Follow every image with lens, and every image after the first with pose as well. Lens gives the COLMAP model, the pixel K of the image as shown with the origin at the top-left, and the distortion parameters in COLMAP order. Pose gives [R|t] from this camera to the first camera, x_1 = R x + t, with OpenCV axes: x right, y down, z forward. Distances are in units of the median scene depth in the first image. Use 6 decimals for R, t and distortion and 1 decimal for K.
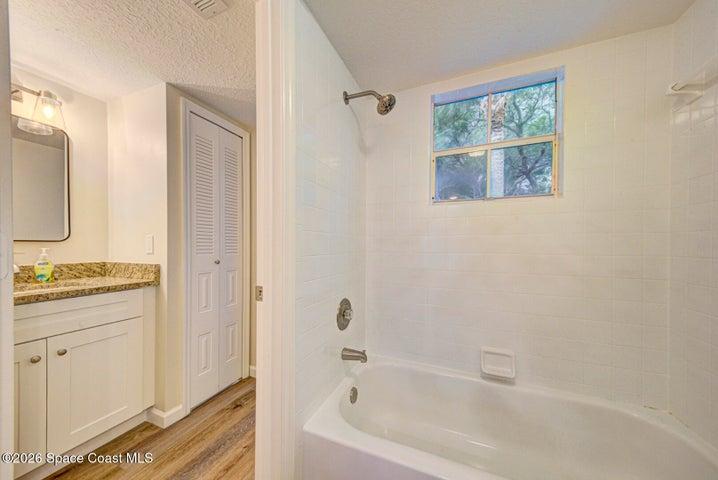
lens RADIAL K [[246.8, 0, 357.7], [0, 246.8, 247.2], [0, 0, 1]] dist [0.023175, -0.004599]
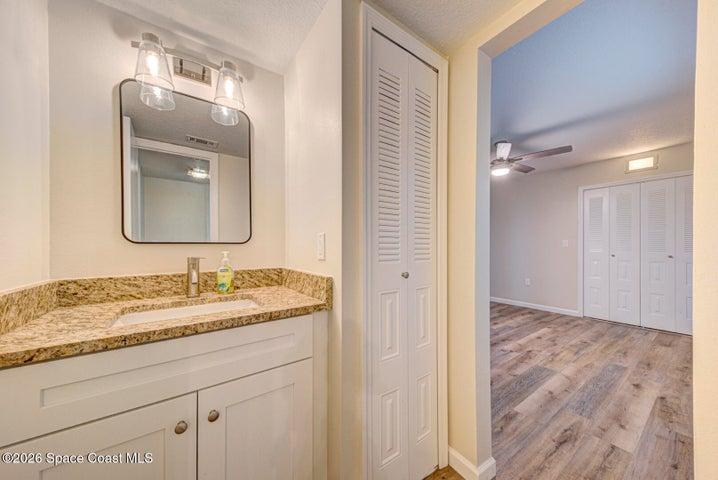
lens RADIAL K [[246.8, 0, 357.7], [0, 246.8, 247.2], [0, 0, 1]] dist [0.023175, -0.004599]
pose [[0.841847, -0.004352, -0.539699, -0.393397], [0.000247, 0.999970, -0.007678, -0.003878], [0.539717, 0.006331, 0.841823, 0.498820]]
